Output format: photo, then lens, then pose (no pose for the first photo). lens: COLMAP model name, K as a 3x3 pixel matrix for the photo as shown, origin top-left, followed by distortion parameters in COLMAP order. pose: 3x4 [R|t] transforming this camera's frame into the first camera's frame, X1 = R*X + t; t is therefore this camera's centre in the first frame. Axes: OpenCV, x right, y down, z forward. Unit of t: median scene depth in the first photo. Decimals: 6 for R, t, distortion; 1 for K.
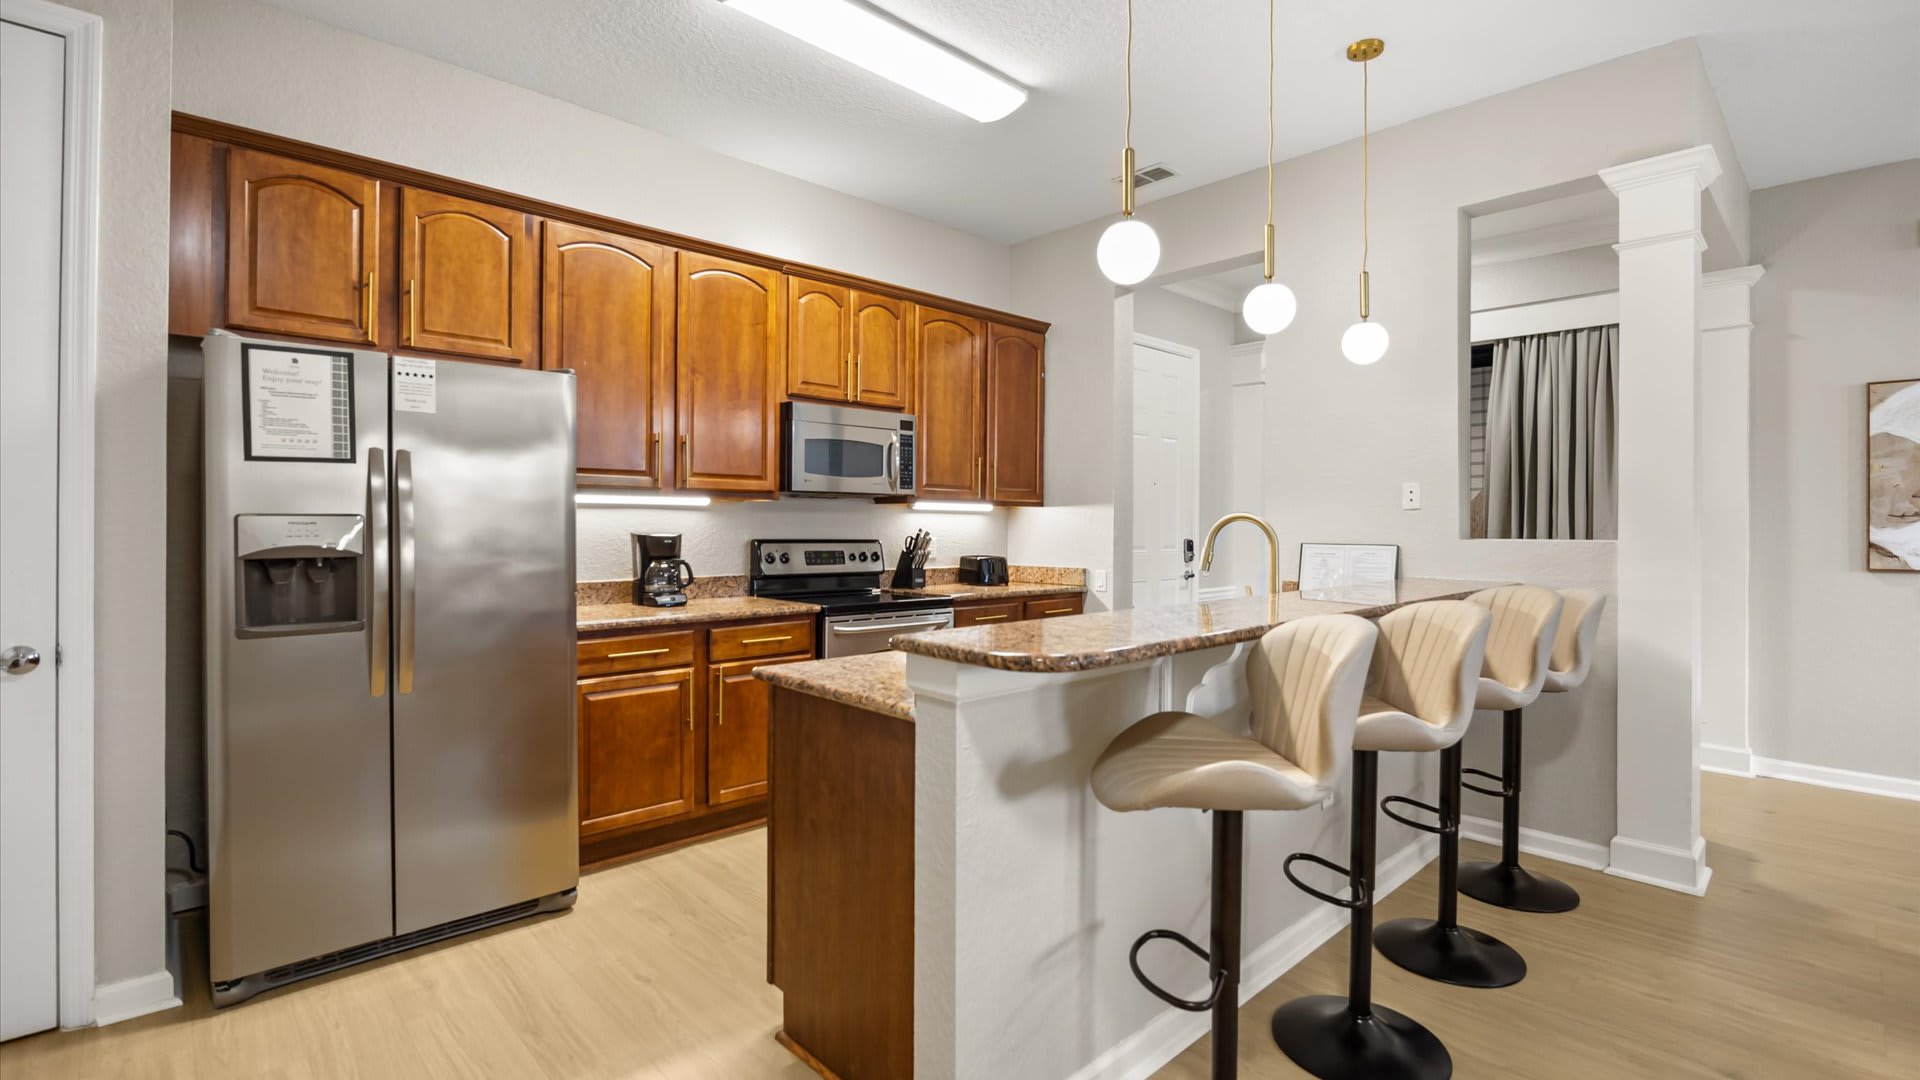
lens RADIAL K [[870.7, 0, 970.1], [0, 870.7, 528.1], [0, 0, 1]] dist [-0.007427, 0.001561]
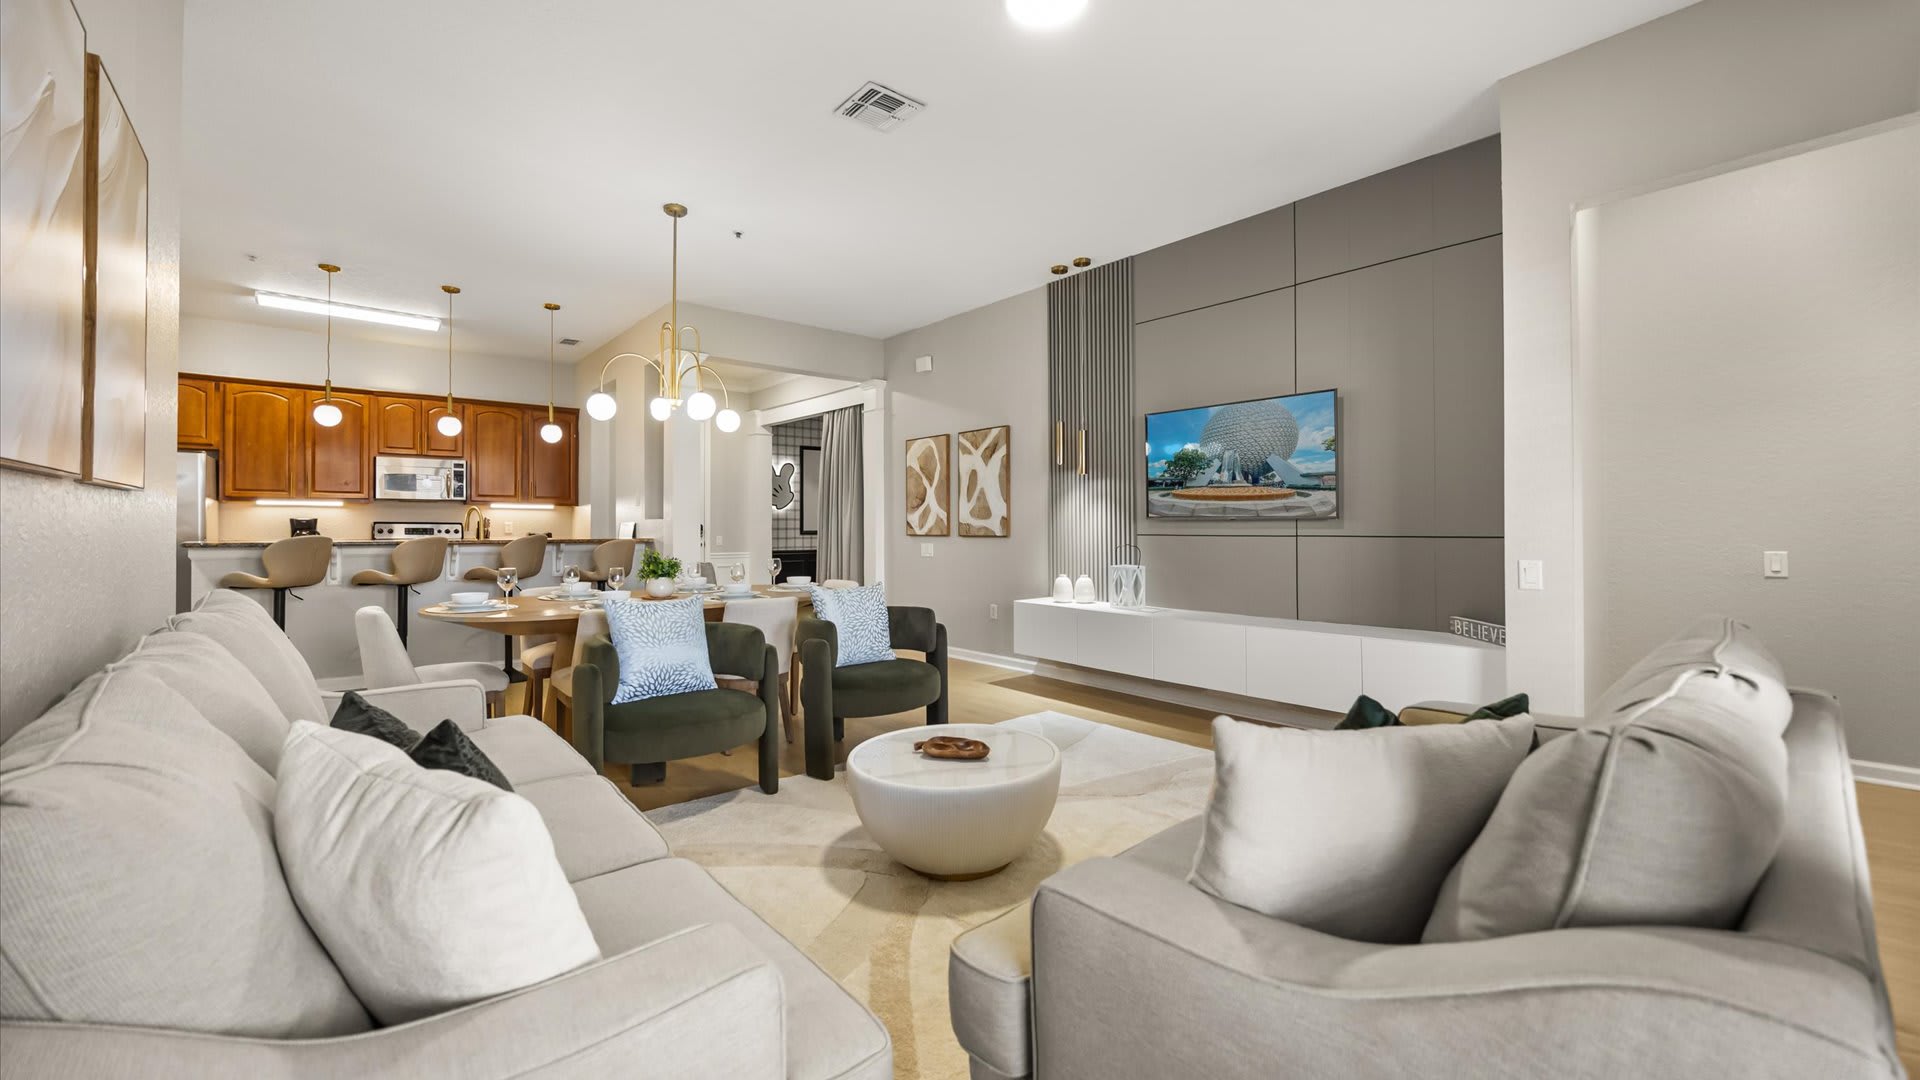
lens RADIAL K [[763.9, 0, 950.8], [0, 763.9, 539.3], [0, 0, 1]] dist [-0.003406, -0.000496]
pose [[0.997973, -0.002939, -0.063571, 1.237471], [0.003757, 0.999912, 0.012742, 0.035906], [0.063528, -0.012955, 0.997896, -0.723471]]
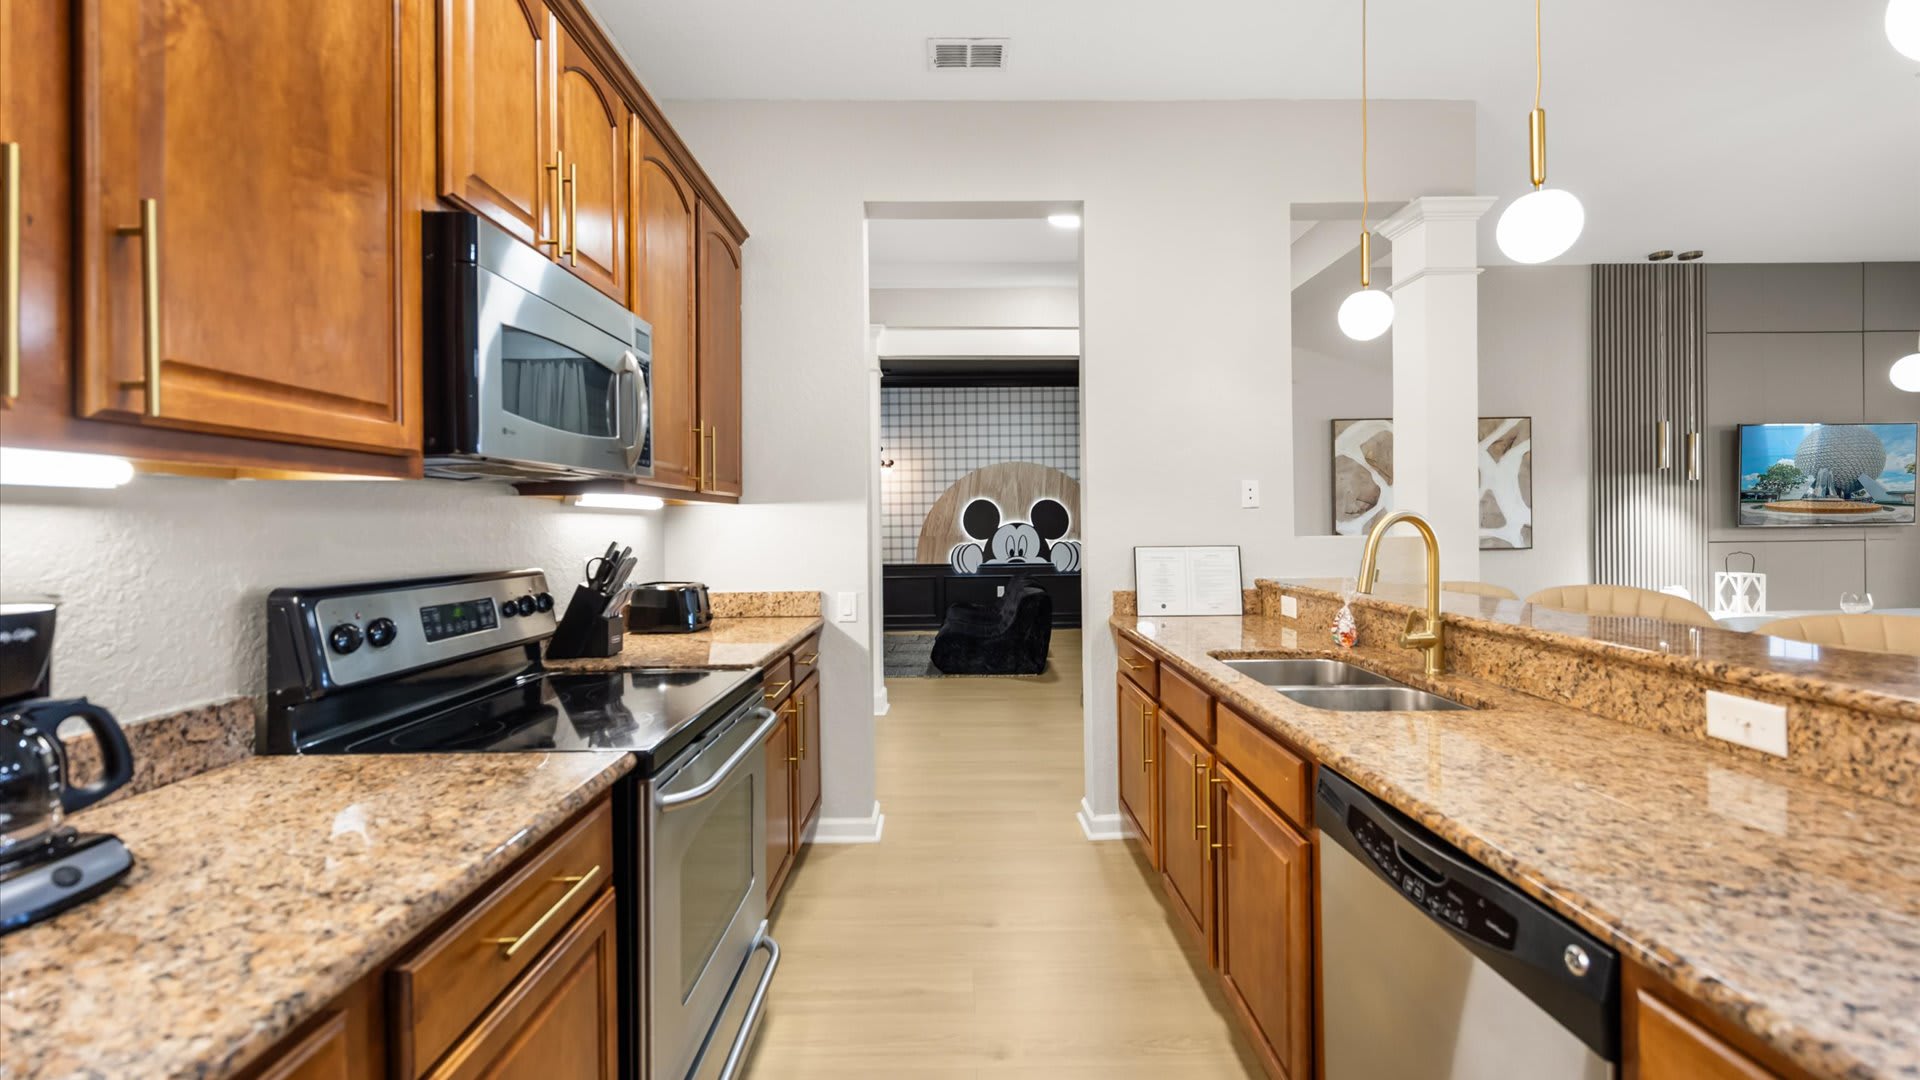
lens RADIAL K [[763.9, 0, 953.3], [0, 763.9, 525.1], [0, 0, 1]] dist [-0.003406, -0.000496]
pose [[0.686732, -0.014724, 0.726762, -0.285740], [0.012145, 0.999888, 0.008781, -0.012590], [-0.726809, 0.002796, 0.686834, 0.594352]]
